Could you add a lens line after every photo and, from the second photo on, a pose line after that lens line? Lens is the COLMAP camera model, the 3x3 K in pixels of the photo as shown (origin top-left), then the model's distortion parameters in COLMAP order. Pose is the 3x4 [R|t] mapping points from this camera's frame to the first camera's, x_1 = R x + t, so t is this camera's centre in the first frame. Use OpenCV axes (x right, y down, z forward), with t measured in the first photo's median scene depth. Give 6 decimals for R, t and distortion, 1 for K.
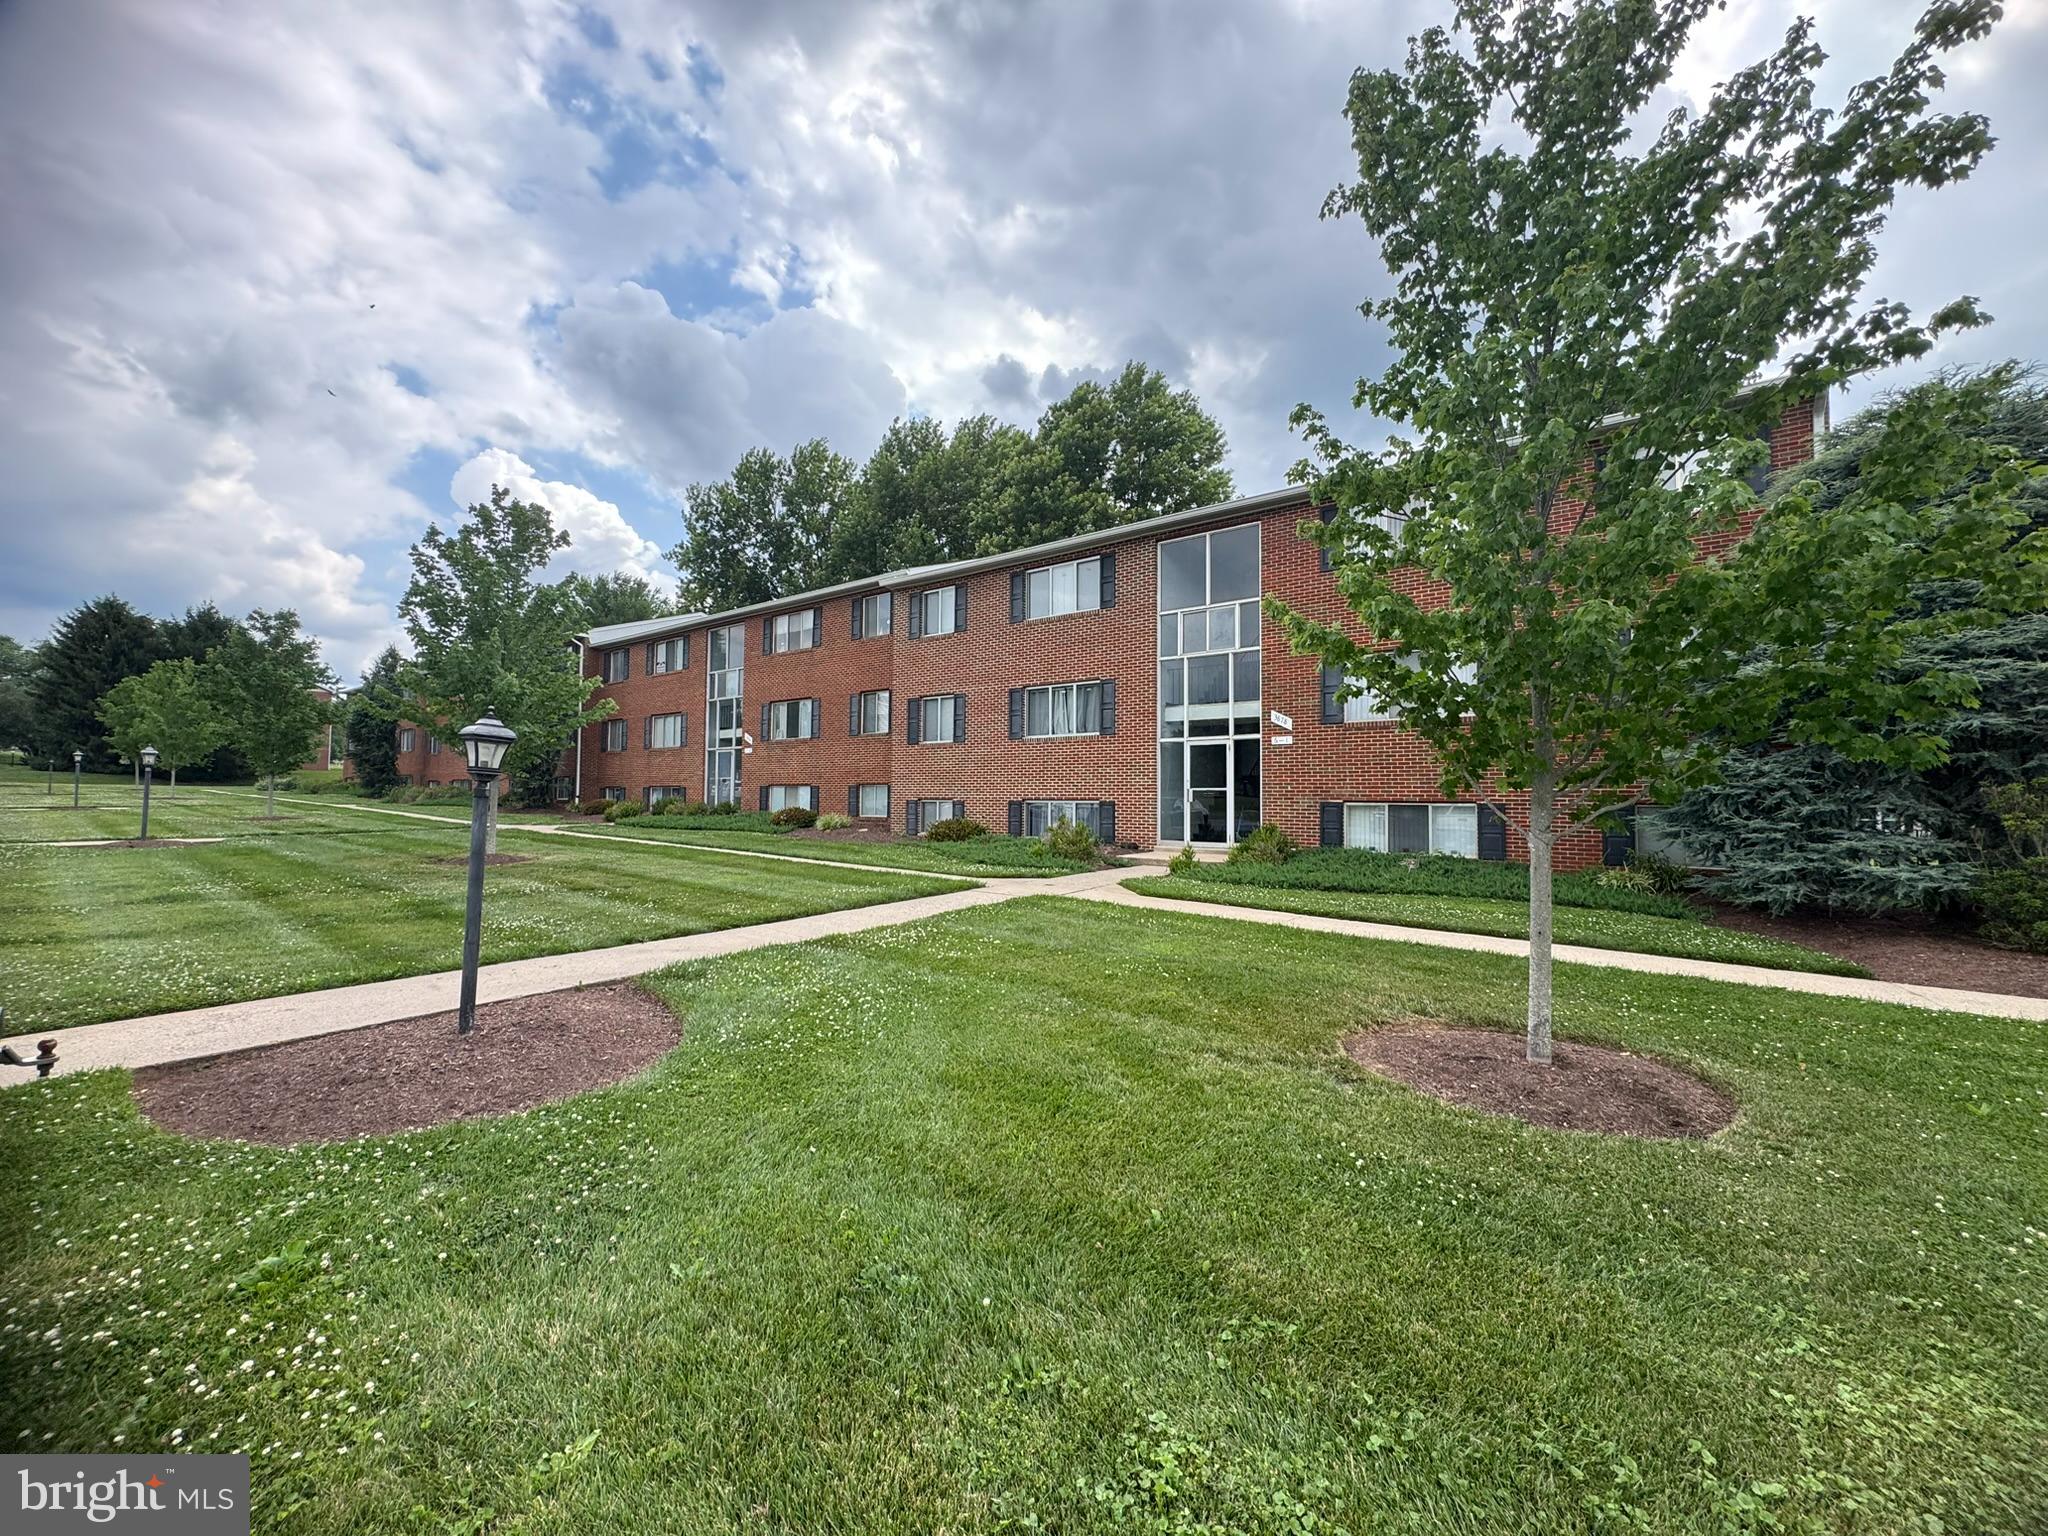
lens RADIAL K [[815.5, 0, 1026.0], [0, 815.5, 765.5], [0, 0, 1]] dist [-0.001017, 0.000386]
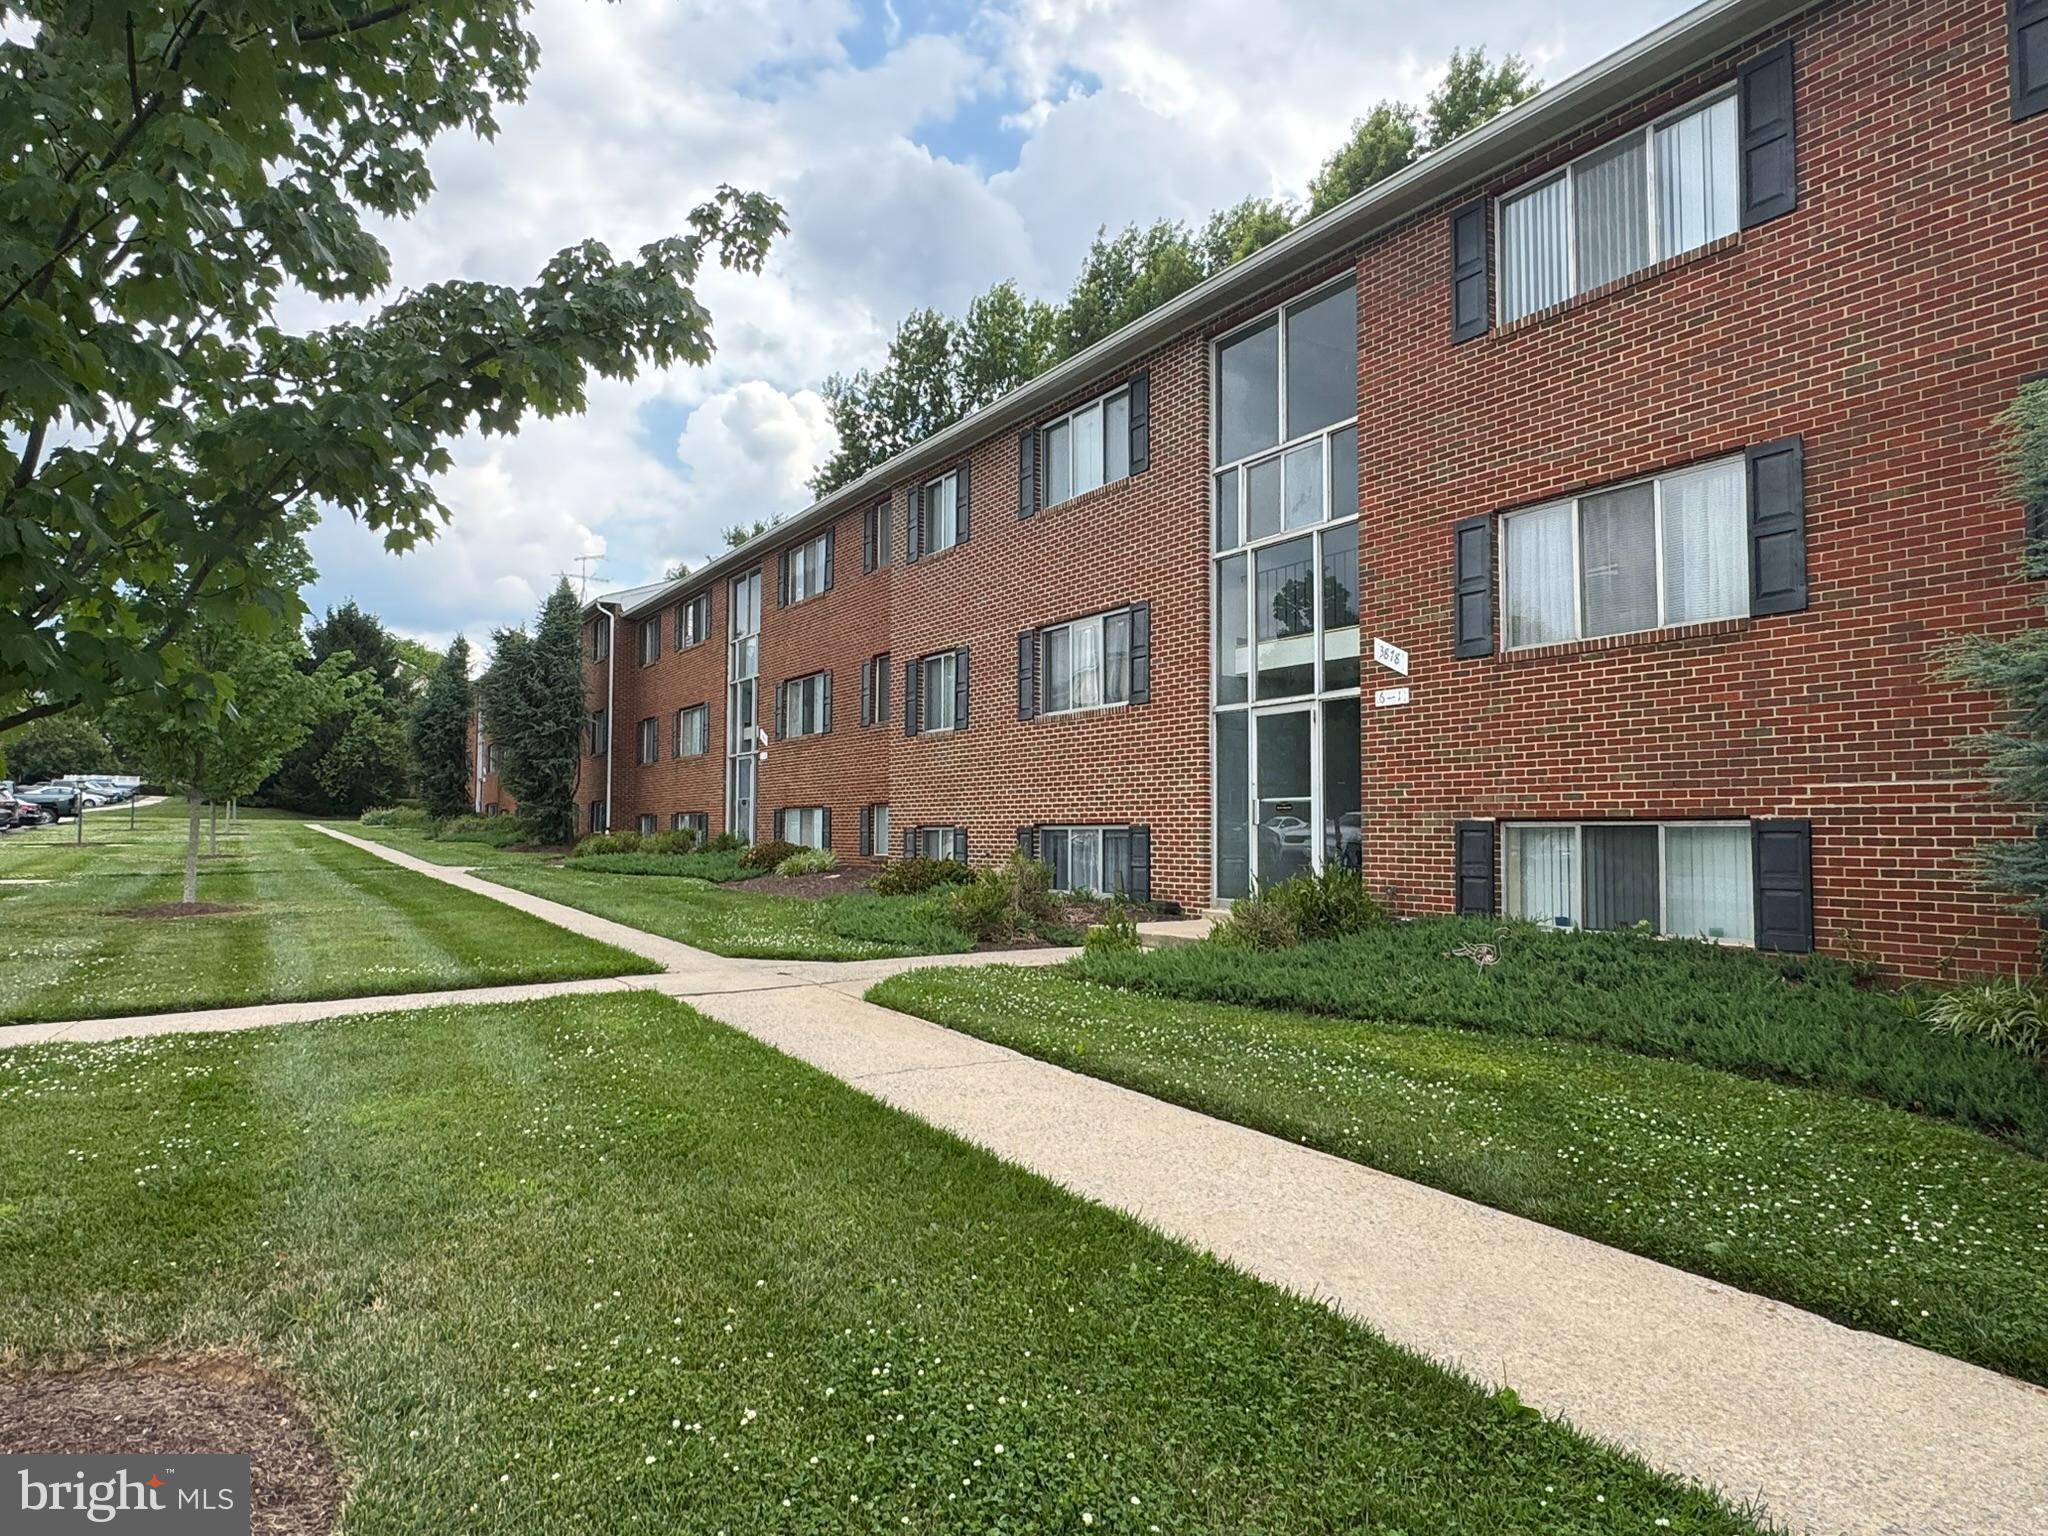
lens RADIAL K [[1262.2, 0, 1022.3], [0, 1262.2, 774.3], [0, 0, 1]] dist [0.000858, -0.000667]
pose [[0.935303, -0.019713, -0.353298, 0.366446], [0.016649, 0.999793, -0.011708, 0.020389], [0.353456, 0.005068, 0.935437, 0.204865]]
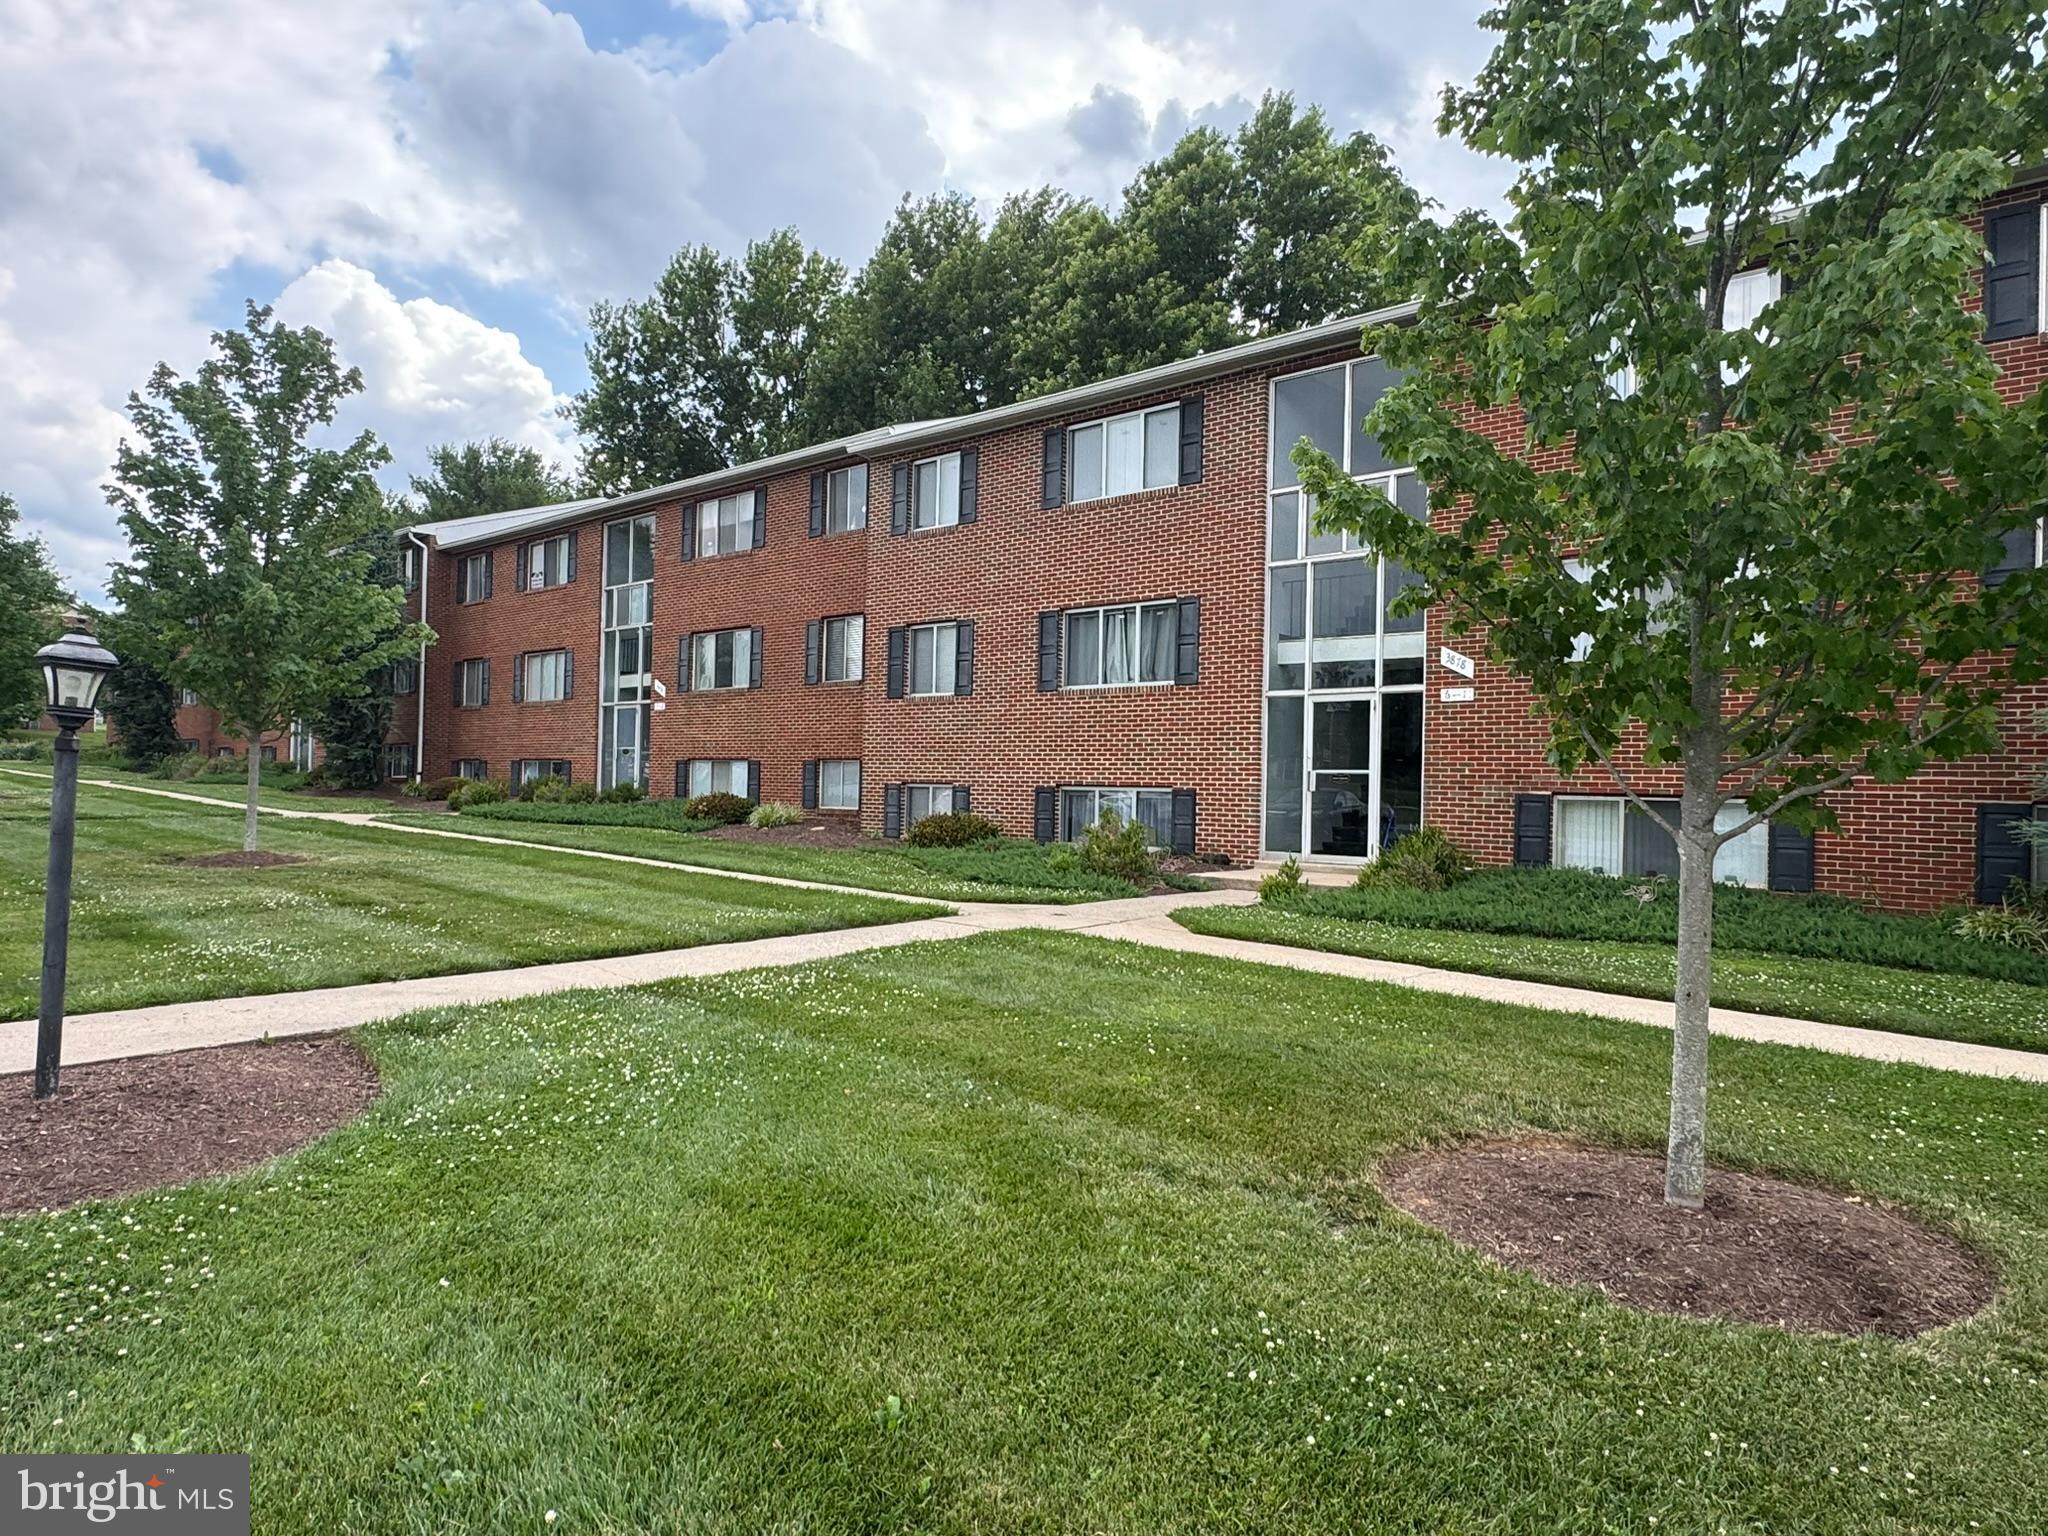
lens RADIAL K [[1262.2, 0, 1022.3], [0, 1262.2, 774.3], [0, 0, 1]] dist [0.000858, -0.000667]
pose [[0.996663, 0.014099, -0.080399, 0.059218], [-0.011779, 0.999502, 0.029265, 0.005518], [0.080772, -0.028221, 0.996333, 0.007607]]
